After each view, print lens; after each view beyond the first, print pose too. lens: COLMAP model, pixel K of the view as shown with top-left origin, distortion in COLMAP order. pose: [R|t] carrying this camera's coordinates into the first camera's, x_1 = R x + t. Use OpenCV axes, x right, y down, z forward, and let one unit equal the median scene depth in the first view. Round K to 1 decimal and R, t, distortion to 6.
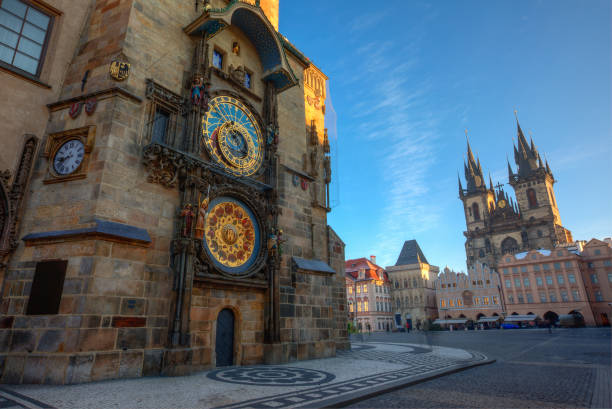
lens RADIAL K [[364.0, 0, 301.6], [0, 364.0, 200.7], [0, 0, 1]] dist [-0.008321, 0.002318]
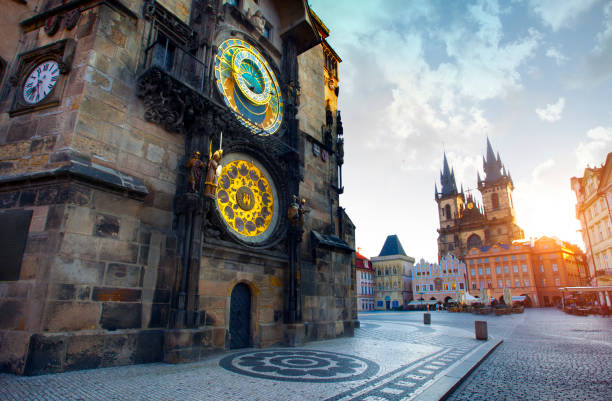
lens RADIAL K [[309.5, 0, 308.6], [0, 309.5, 226.1], [0, 0, 1]] dist [-0.041335, 0.000453]
pose [[0.998958, 0.023385, 0.039199, -0.068826], [-0.026398, 0.996587, 0.078208, 0.085756], [-0.037236, -0.079161, 0.996166, 0.239459]]
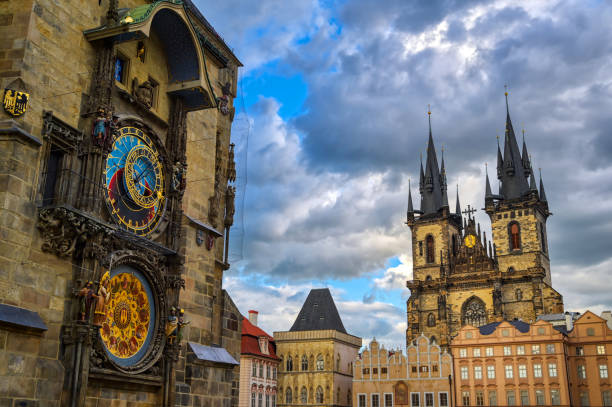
lens RADIAL K [[695.7, 0, 305.6], [0, 695.7, 201.7], [0, 0, 1]] dist [-0.005757, 0.021236]
pose [[0.959474, 0.107583, 0.260452, -0.208953], [-0.109568, 0.993955, -0.006932, -0.159087], [-0.259623, -0.021886, 0.965462, -0.457712]]
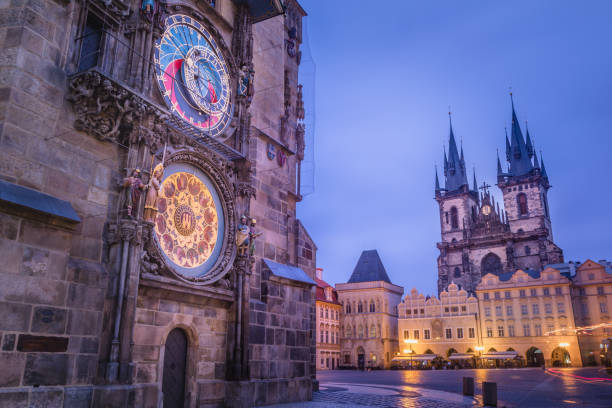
lens RADIAL K [[502.6, 0, 308.0], [0, 502.6, 206.7], [0, 0, 1]] dist [-0.009367, 0.001748]
pose [[0.982331, 0.065734, 0.175229, -0.123210], [-0.070925, 0.997204, 0.023525, 0.025856], [-0.173193, -0.035538, 0.984247, 0.038430]]
